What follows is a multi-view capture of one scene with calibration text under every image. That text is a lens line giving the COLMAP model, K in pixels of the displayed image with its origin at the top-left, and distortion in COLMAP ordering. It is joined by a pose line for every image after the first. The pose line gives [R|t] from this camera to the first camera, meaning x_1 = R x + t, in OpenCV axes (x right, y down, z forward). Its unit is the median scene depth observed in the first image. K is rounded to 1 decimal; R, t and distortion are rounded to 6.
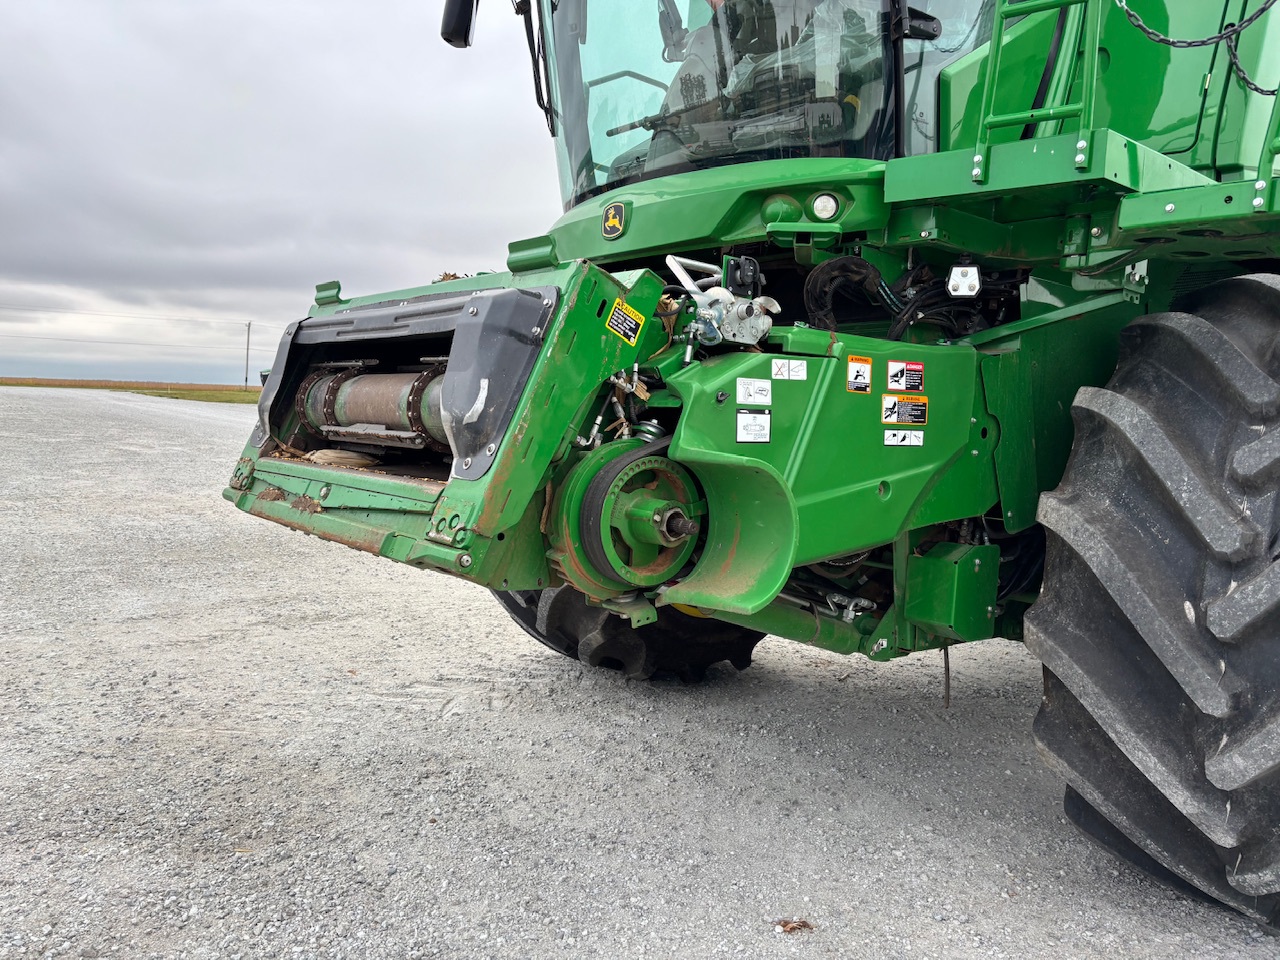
lens RADIAL K [[926.2, 0, 632.1], [0, 926.2, 465.9], [0, 0, 1]] dist [0.065514, -0.066671]
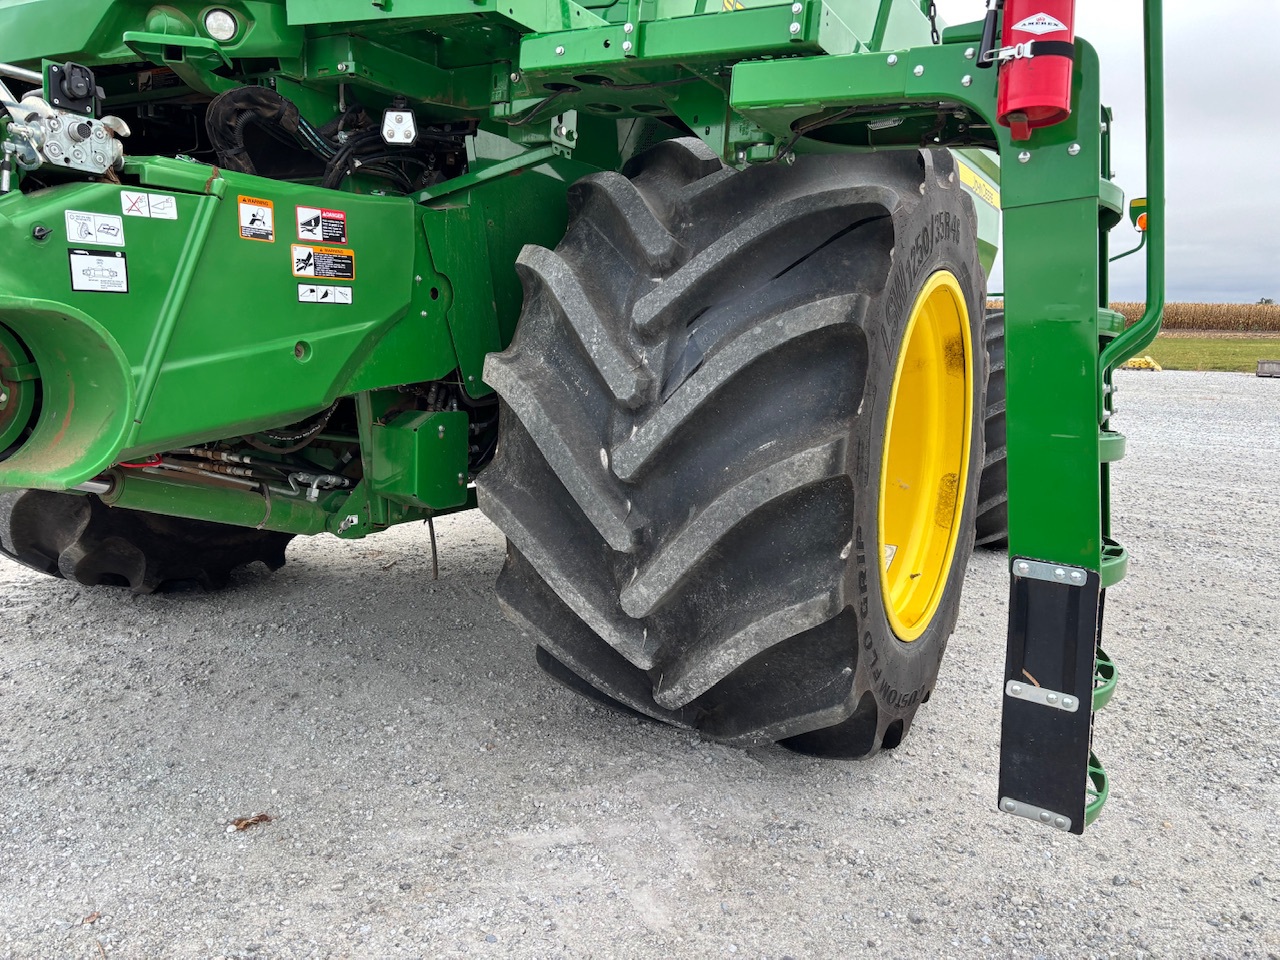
lens RADIAL K [[926.2, 0, 632.1], [0, 926.2, 465.9], [0, 0, 1]] dist [0.065514, -0.066671]
pose [[0.934549, -0.068789, 0.349121, 0.234232], [0.033019, 0.993667, 0.107400, 0.048308], [-0.354298, -0.088843, 0.930903, 0.018711]]
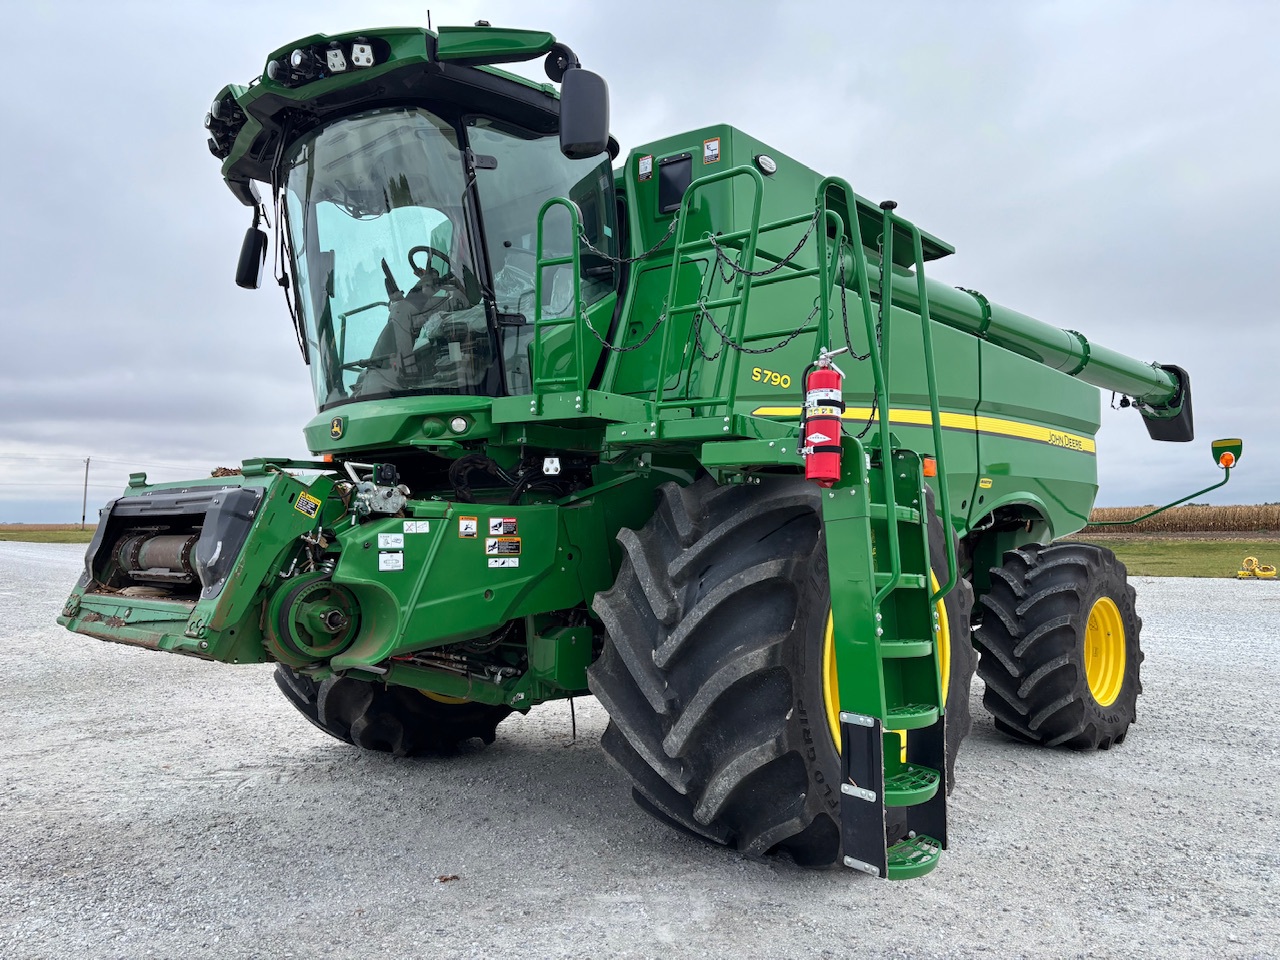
lens RADIAL K [[1007.6, 0, 674.3], [0, 1007.6, 480.6], [0, 0, 1]] dist [0.071988, -0.064061]
pose [[0.990892, -0.029300, 0.131429, 0.354394], [0.042985, 0.993801, -0.102528, 0.021758], [-0.127610, 0.107244, 0.986009, -0.822068]]
